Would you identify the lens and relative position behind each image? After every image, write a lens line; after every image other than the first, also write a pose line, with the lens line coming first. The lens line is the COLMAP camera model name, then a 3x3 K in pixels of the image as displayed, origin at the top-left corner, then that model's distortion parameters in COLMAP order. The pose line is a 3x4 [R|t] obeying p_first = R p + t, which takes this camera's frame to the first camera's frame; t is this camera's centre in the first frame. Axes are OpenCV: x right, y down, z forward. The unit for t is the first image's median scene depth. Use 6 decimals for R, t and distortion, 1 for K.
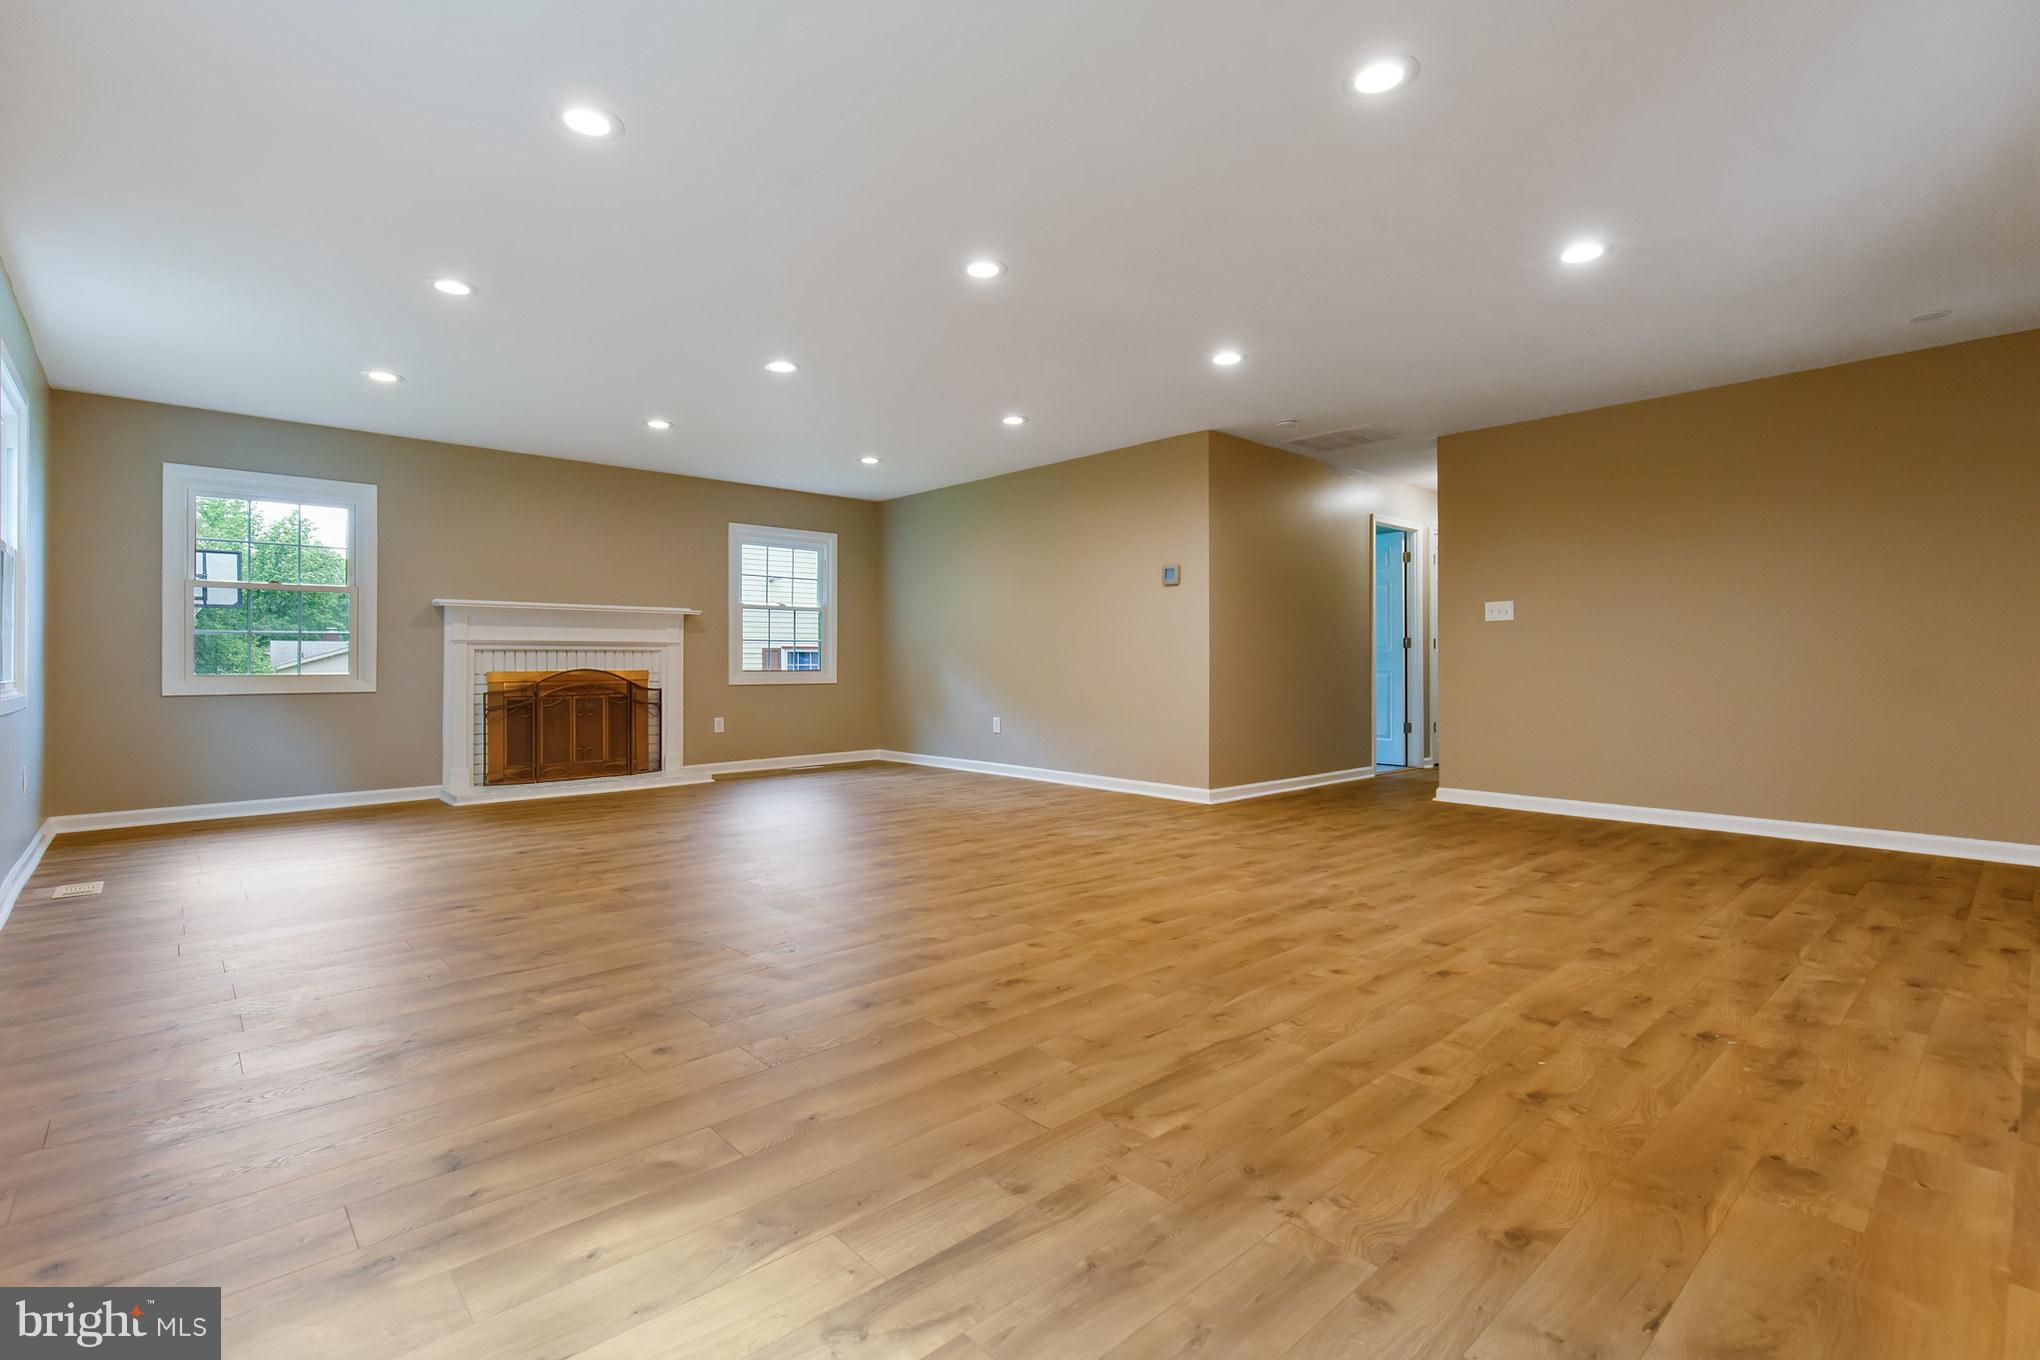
lens RADIAL K [[936.5, 0, 1011.7], [0, 936.5, 675.9], [0, 0, 1]] dist [0.002618, -0.000824]
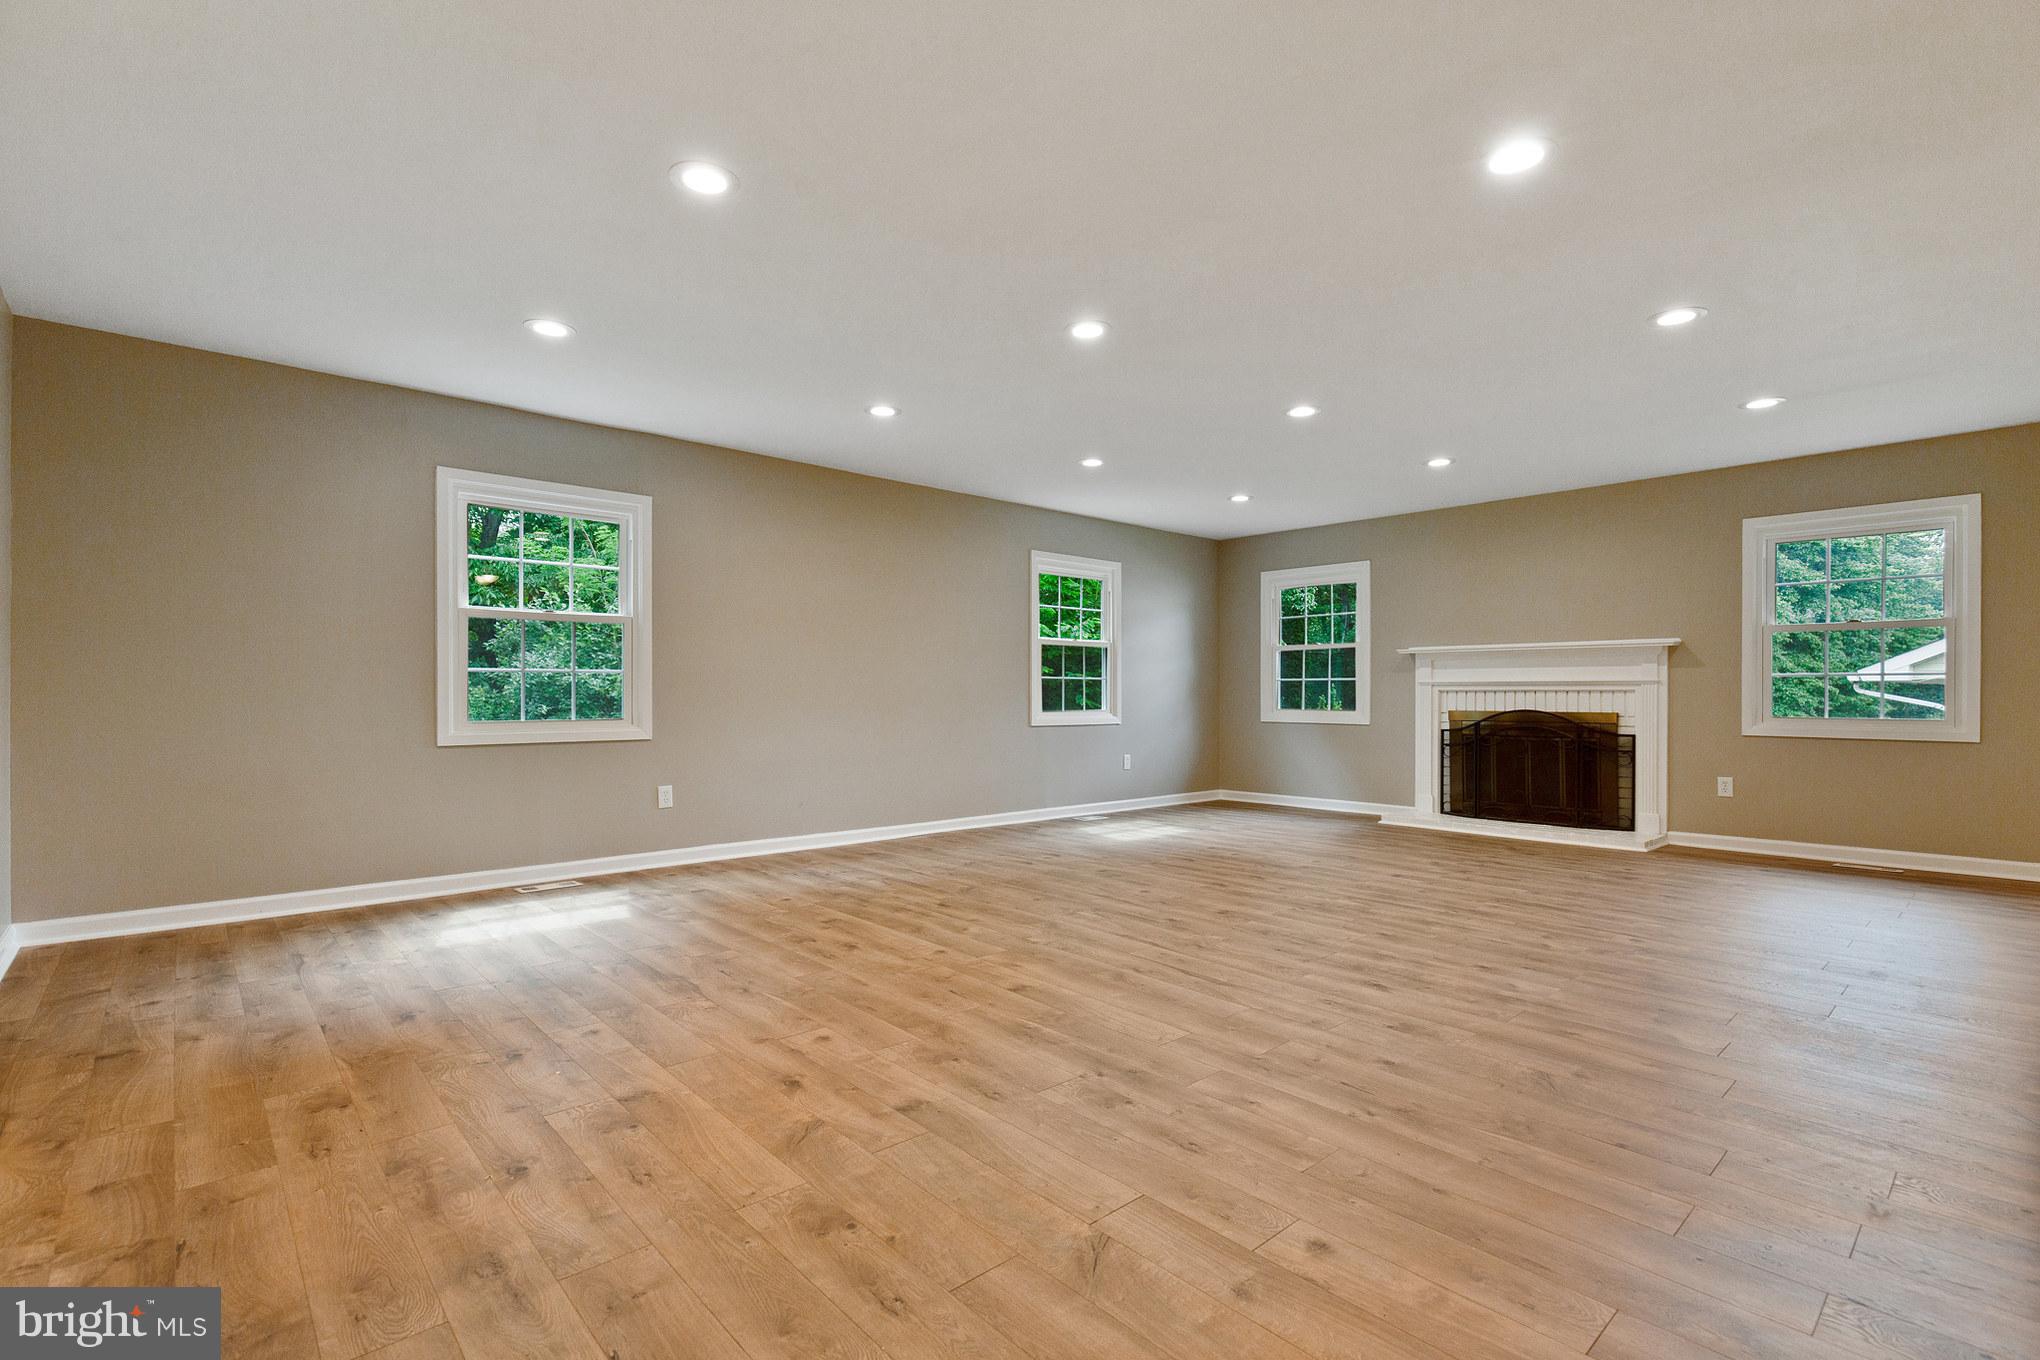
lens RADIAL K [[936.5, 0, 1015.5], [0, 936.5, 682.3], [0, 0, 1]] dist [0.002618, -0.000824]
pose [[-0.000730, -0.010675, -0.999943, 1.380937], [-0.016828, 0.999802, -0.010661, -0.044886], [0.999858, 0.016819, -0.000909, 1.254018]]
